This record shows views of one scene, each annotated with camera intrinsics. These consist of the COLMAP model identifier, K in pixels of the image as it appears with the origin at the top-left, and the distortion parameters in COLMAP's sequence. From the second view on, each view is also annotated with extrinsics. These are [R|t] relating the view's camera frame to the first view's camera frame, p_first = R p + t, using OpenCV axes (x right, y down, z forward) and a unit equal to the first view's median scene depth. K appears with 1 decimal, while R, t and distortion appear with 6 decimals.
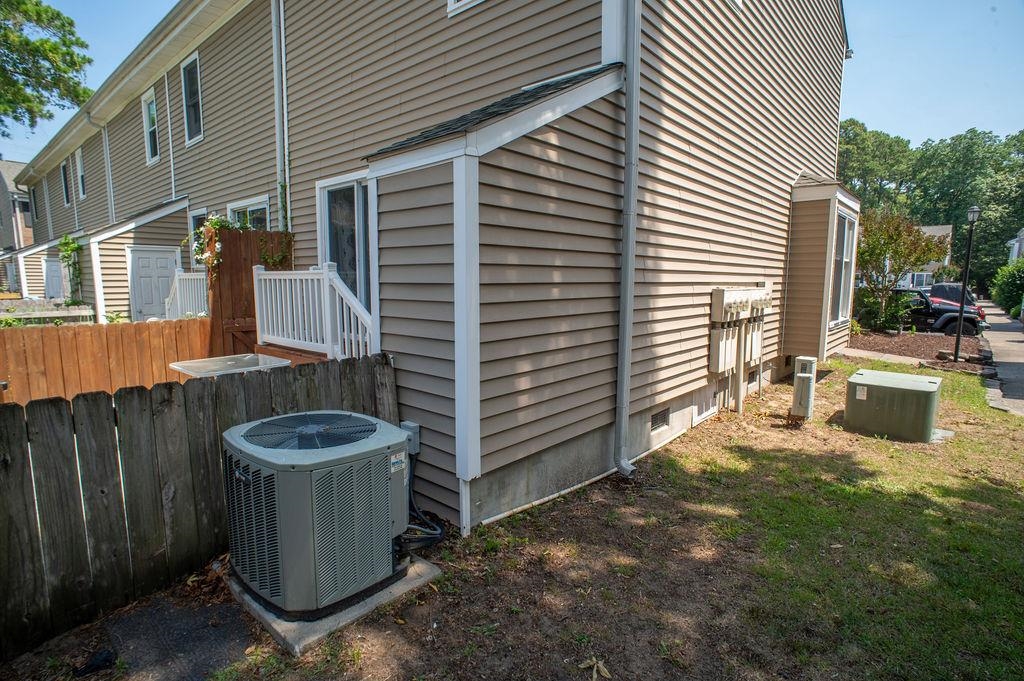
lens RADIAL K [[519.6, 0, 512.0], [0, 519.6, 341.2], [0, 0, 1]] dist [-0.003061, -0.000259]
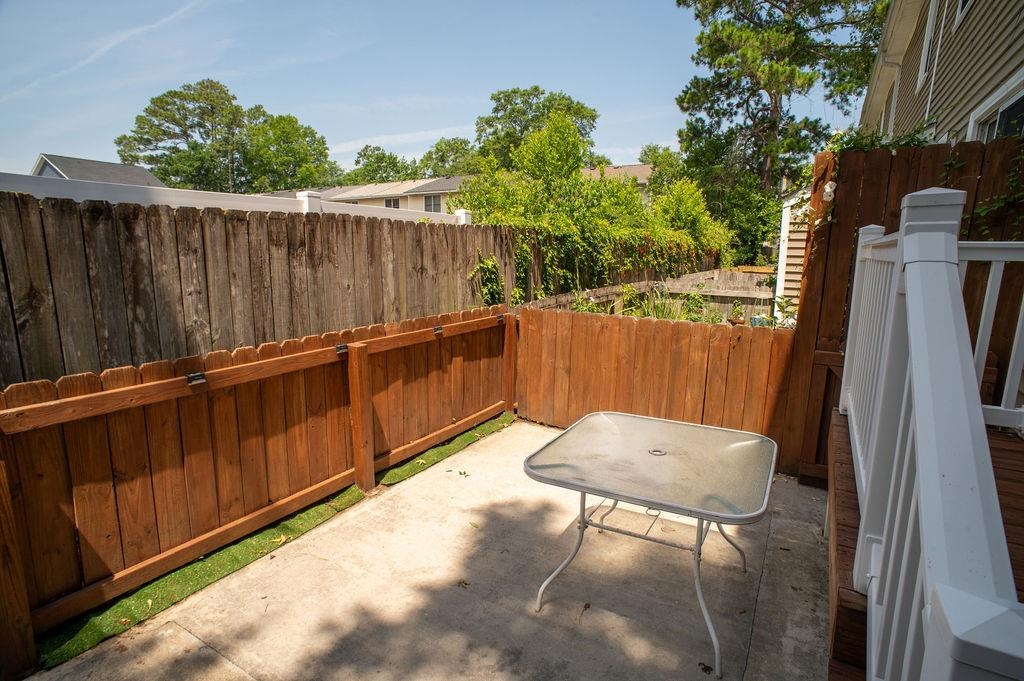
lens RADIAL K [[519.6, 0, 513.0], [0, 519.6, 339.6], [0, 0, 1]] dist [-0.003061, -0.000259]
pose [[0.195605, 0.175201, -0.964906, -0.132556], [-0.135617, 0.979292, 0.150320, -0.079360], [0.971260, 0.101454, 0.215314, 0.632292]]
